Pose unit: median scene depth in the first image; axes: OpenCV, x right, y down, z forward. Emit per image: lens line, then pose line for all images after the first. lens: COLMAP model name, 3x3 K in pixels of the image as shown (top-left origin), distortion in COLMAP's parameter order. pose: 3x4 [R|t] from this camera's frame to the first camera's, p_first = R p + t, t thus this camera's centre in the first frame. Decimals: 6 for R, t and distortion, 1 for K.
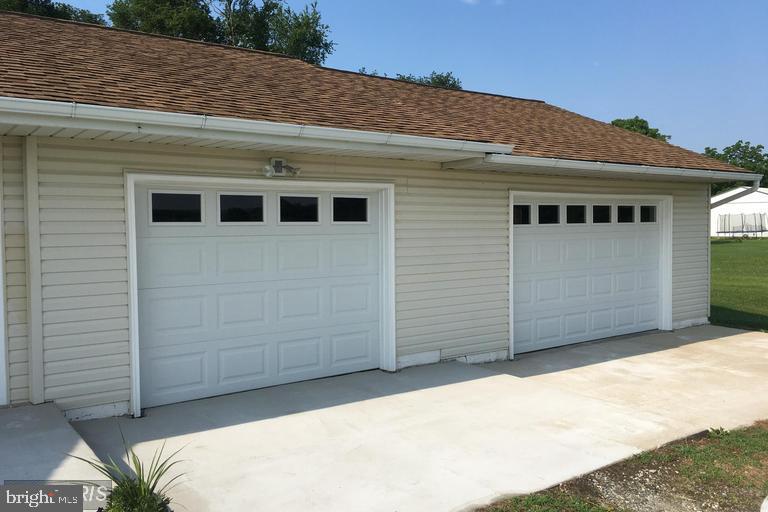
lens RADIAL K [[655.9, 0, 384.0], [0, 655.9, 256.0], [0, 0, 1]] dist [0.049577, -0.117923]
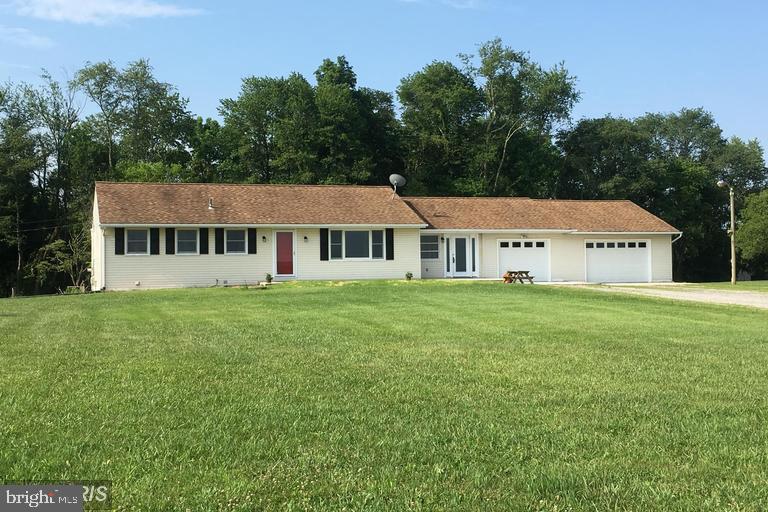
lens RADIAL K [[969.8, 0, 384.0], [0, 969.8, 256.0], [0, 0, 1]] dist [-0.087759, 0.413144]
pose [[0.950888, -0.006614, -0.309465, 0.137357], [-0.011407, 0.998344, -0.056386, 0.054910], [0.309325, 0.057147, 0.949238, -0.784239]]
